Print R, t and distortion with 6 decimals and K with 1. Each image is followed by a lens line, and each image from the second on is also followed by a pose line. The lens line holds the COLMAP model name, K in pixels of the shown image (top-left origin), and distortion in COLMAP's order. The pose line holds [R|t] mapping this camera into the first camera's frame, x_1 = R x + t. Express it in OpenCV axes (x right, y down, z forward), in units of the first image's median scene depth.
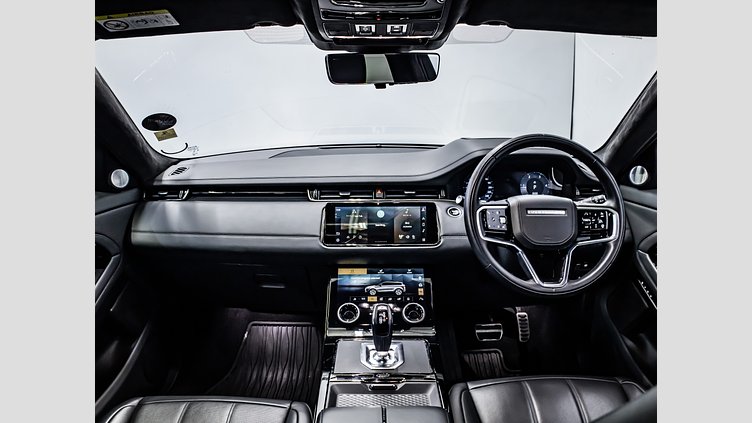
lens RADIAL K [[787.3, 0, 375.3], [0, 787.3, 212.7], [0, 0, 1]] dist [0.006102, 0.000000]
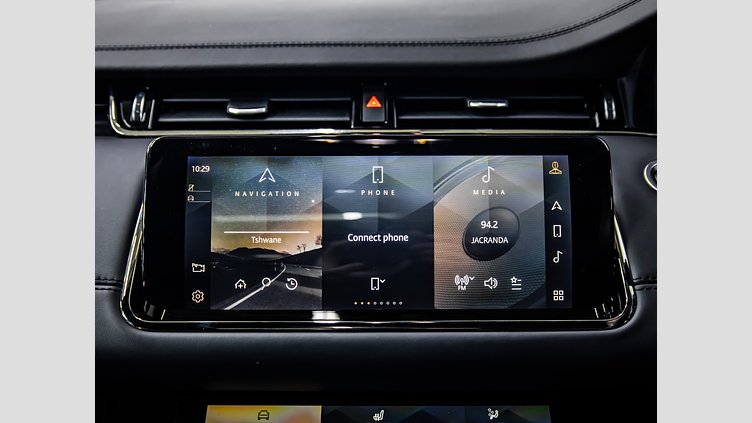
lens RADIAL K [[811.7, 0, 376.0], [0, 811.7, 211.1], [0, 0, 1]] dist [-0.008379, 0.000000]
pose [[0.999770, -0.000134, -0.021423, 0.011778], [0.001300, 0.998518, 0.054413, -0.004464], [0.021384, -0.054429, 0.998289, 0.752541]]
